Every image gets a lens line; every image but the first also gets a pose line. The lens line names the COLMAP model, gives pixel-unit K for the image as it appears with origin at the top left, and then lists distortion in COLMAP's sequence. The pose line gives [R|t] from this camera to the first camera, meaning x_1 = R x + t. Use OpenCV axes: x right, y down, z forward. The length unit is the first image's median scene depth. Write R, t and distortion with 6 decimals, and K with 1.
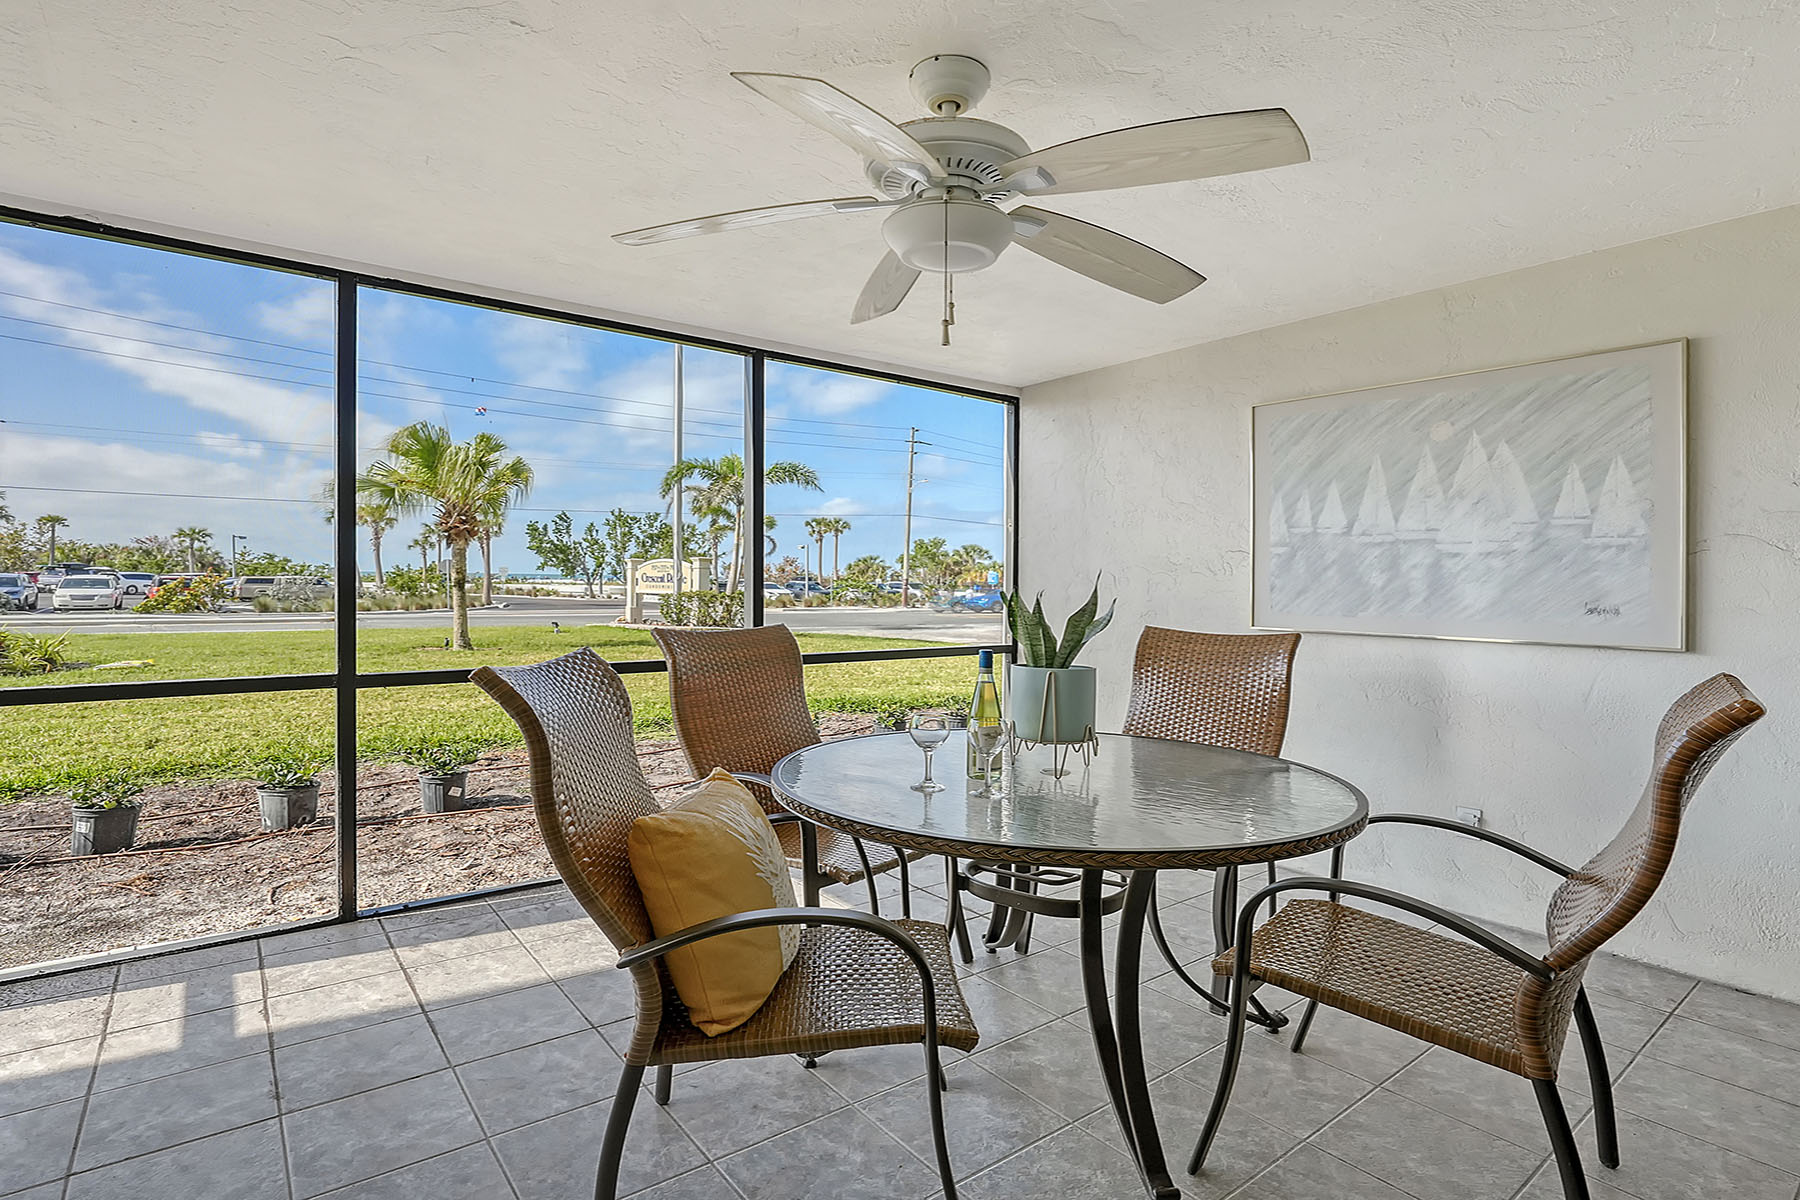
lens RADIAL K [[904.6, 0, 896.4], [0, 904.6, 593.8], [0, 0, 1]] dist [-0.014878, 0.000570]
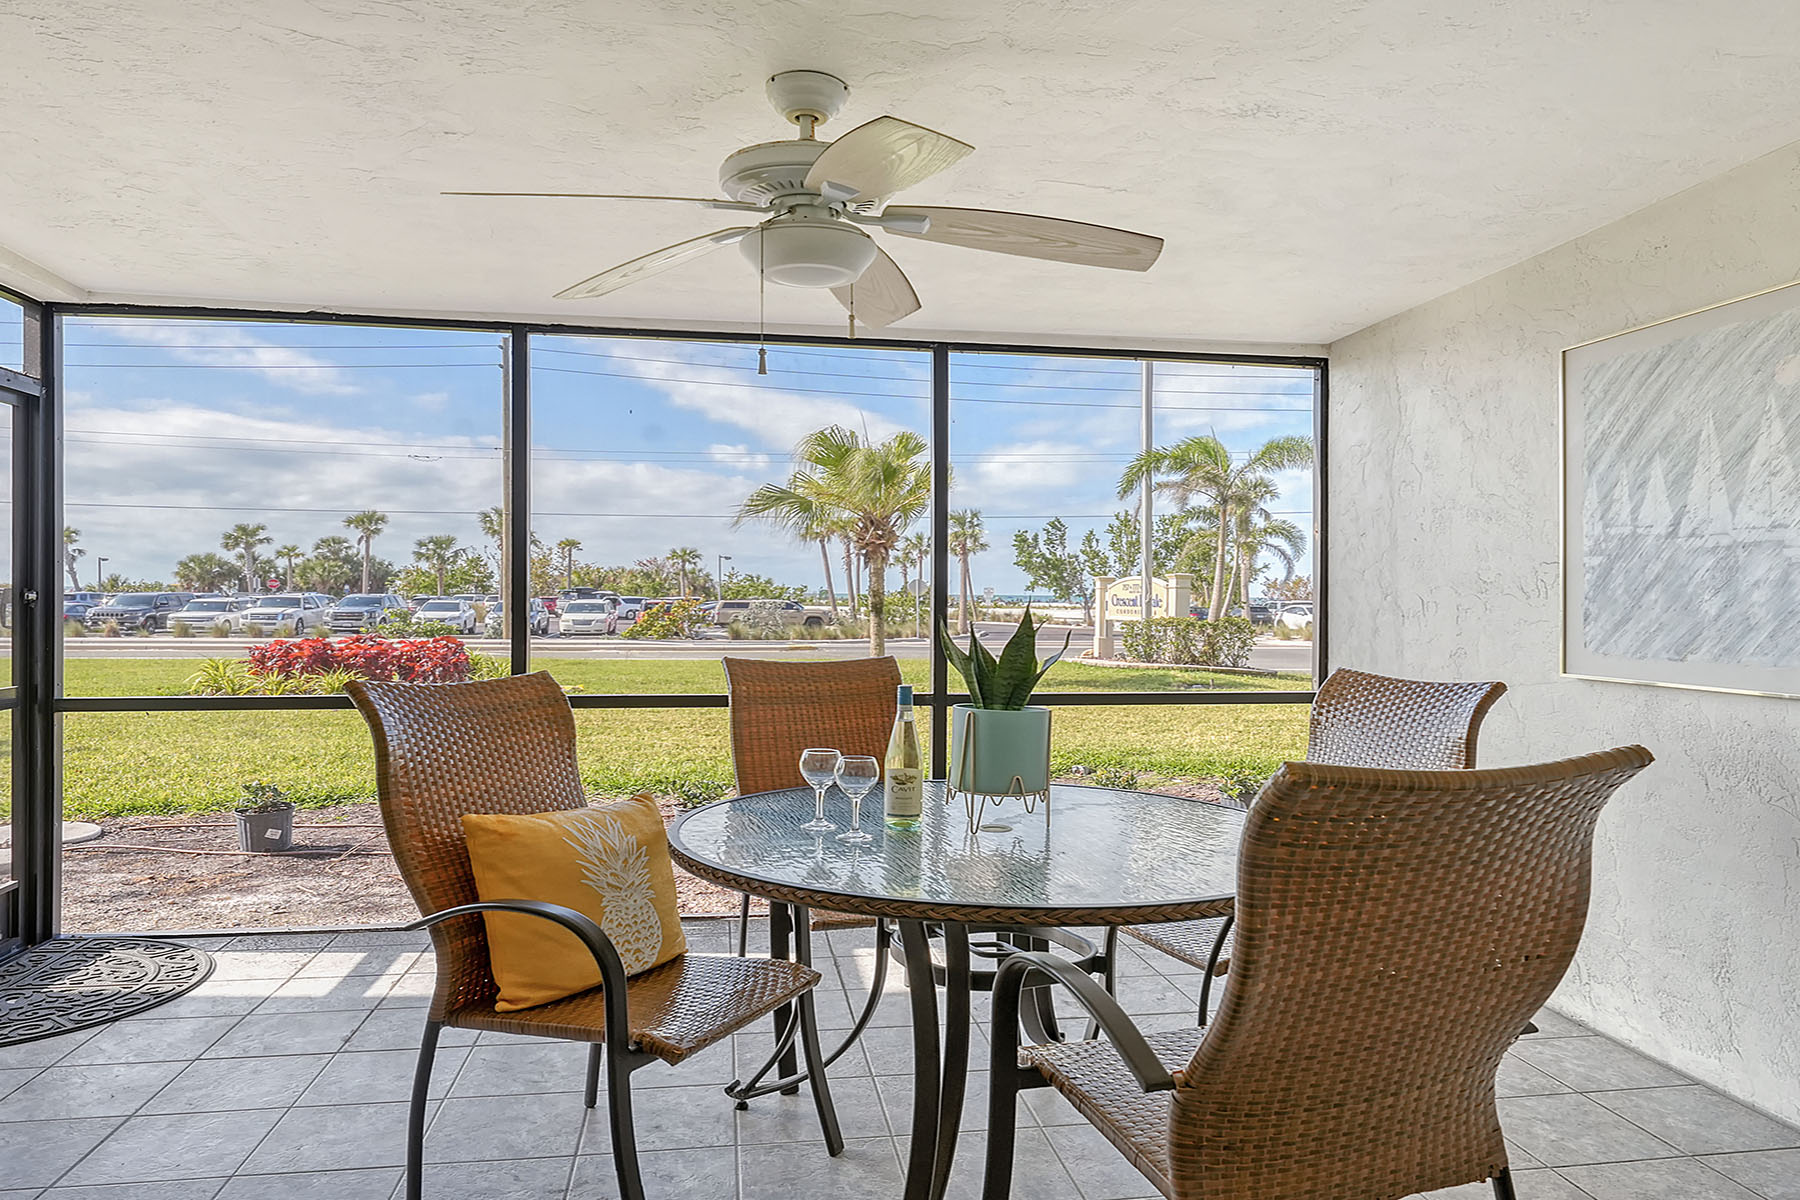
lens RADIAL K [[1208.2, 0, 900.0], [0, 1208.2, 600.0], [0, 0, 1]] dist [0.025613, -0.000372]
pose [[0.877667, -0.004277, -0.479252, 0.302288], [-0.003979, 0.999861, -0.016212, -0.001677], [0.479254, 0.016135, 0.877528, -0.034811]]
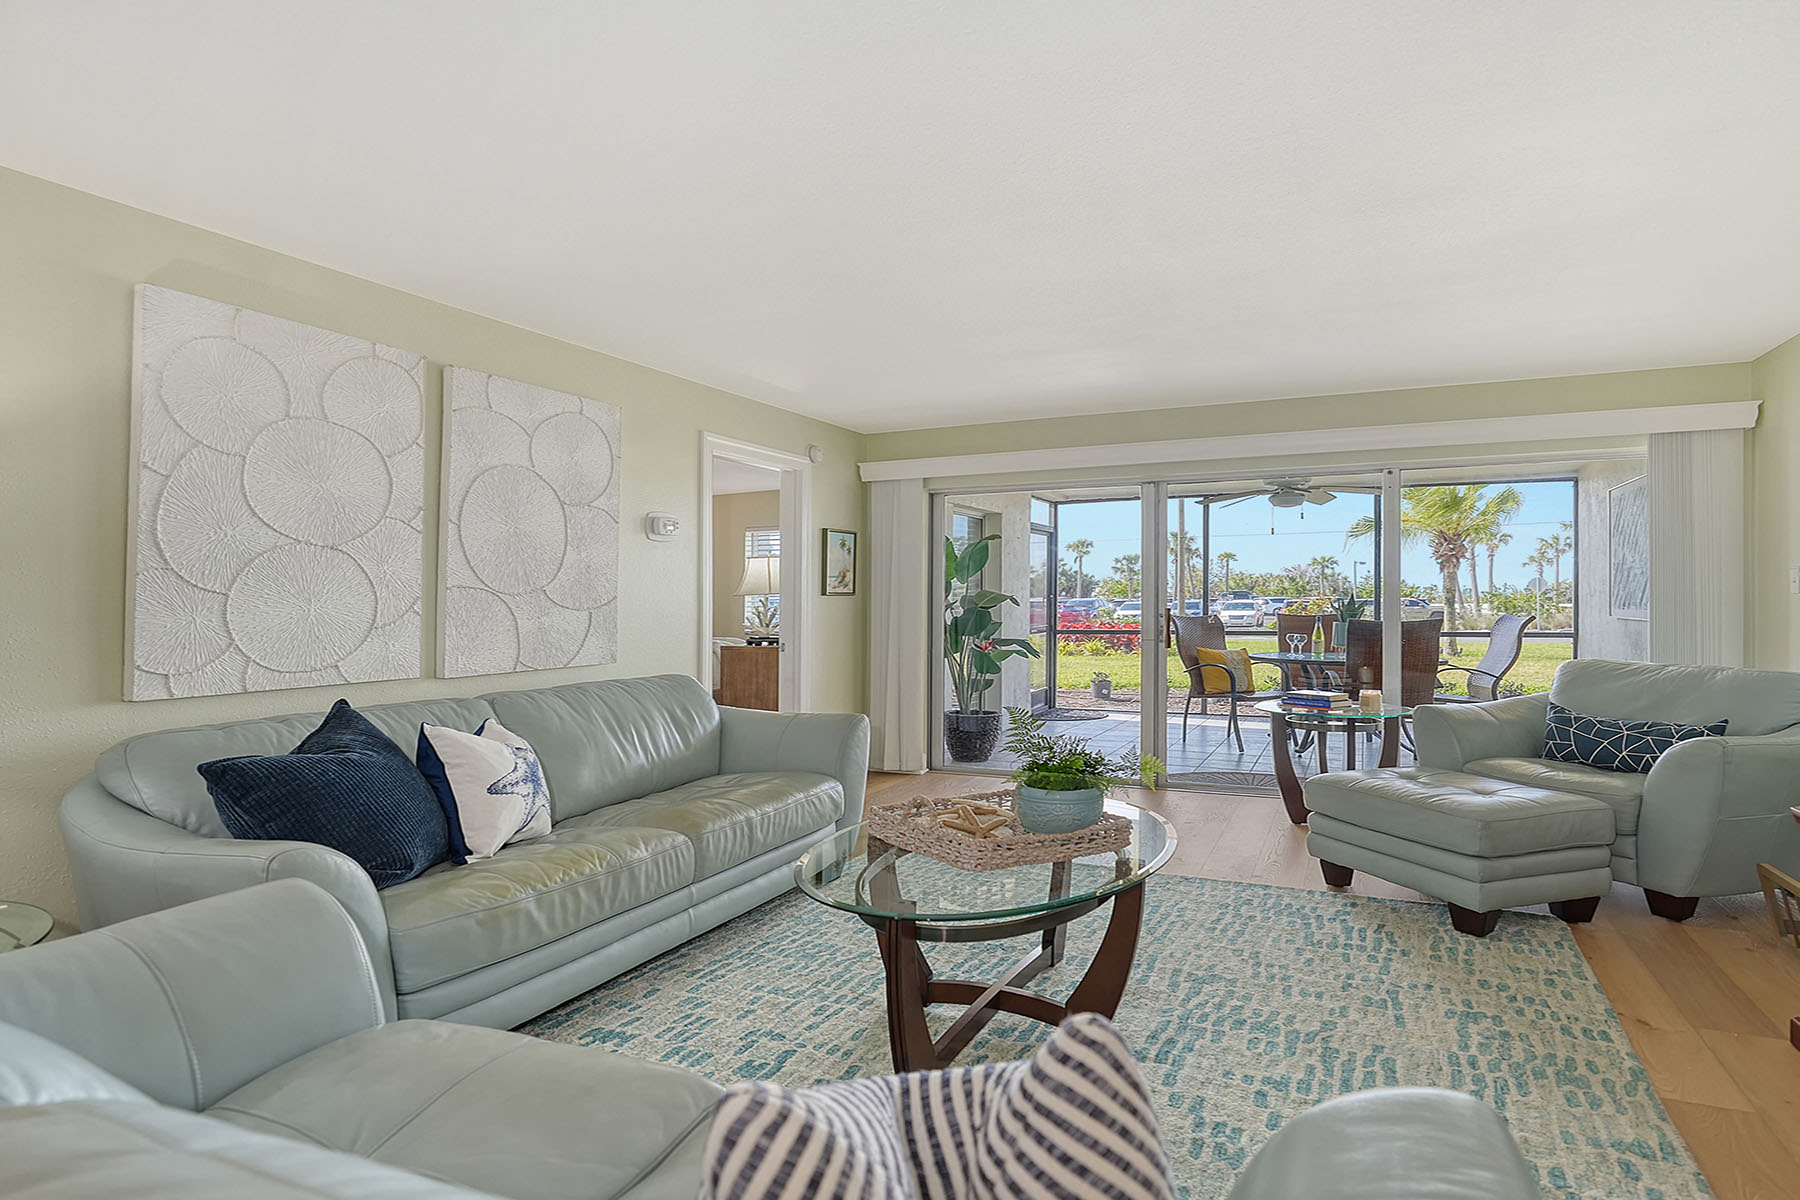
lens RADIAL K [[1000.1, 0, 907.7], [0, 1000.1, 626.1], [0, 0, 1]] dist [-0.003765, -0.000580]
pose [[0.474638, 0.007688, -0.880147, 1.113048], [0.000887, 0.999957, 0.009213, 0.028905], [0.880180, -0.005153, 0.474611, -0.863833]]
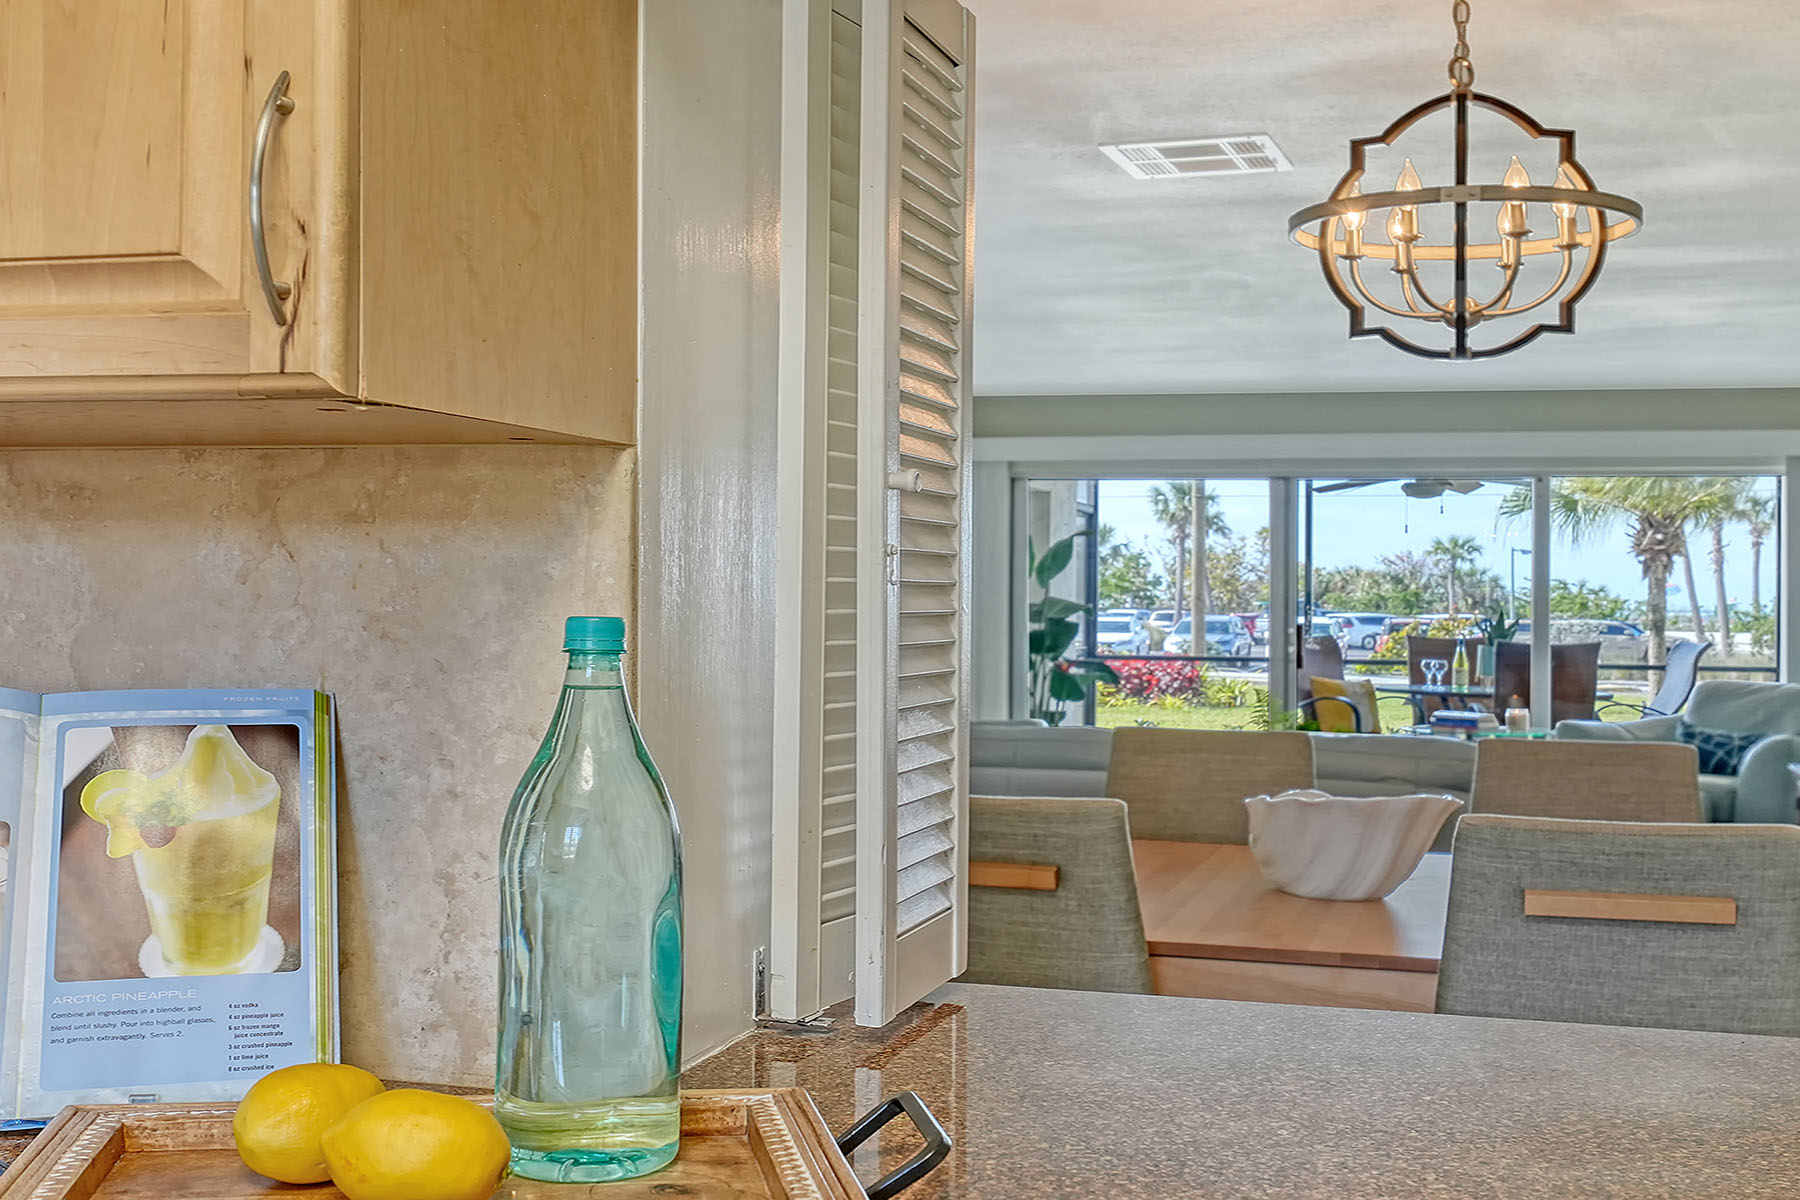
lens RADIAL K [[2116.6, 0, 902.7], [0, 2116.6, 598.2], [0, 0, 1]] dist [0.003743, 0.001293]
pose [[0.593030, -0.009136, -0.805128, 1.741921], [-0.015490, 0.999621, -0.022752, 0.049077], [0.805031, 0.025964, 0.592664, -1.666132]]
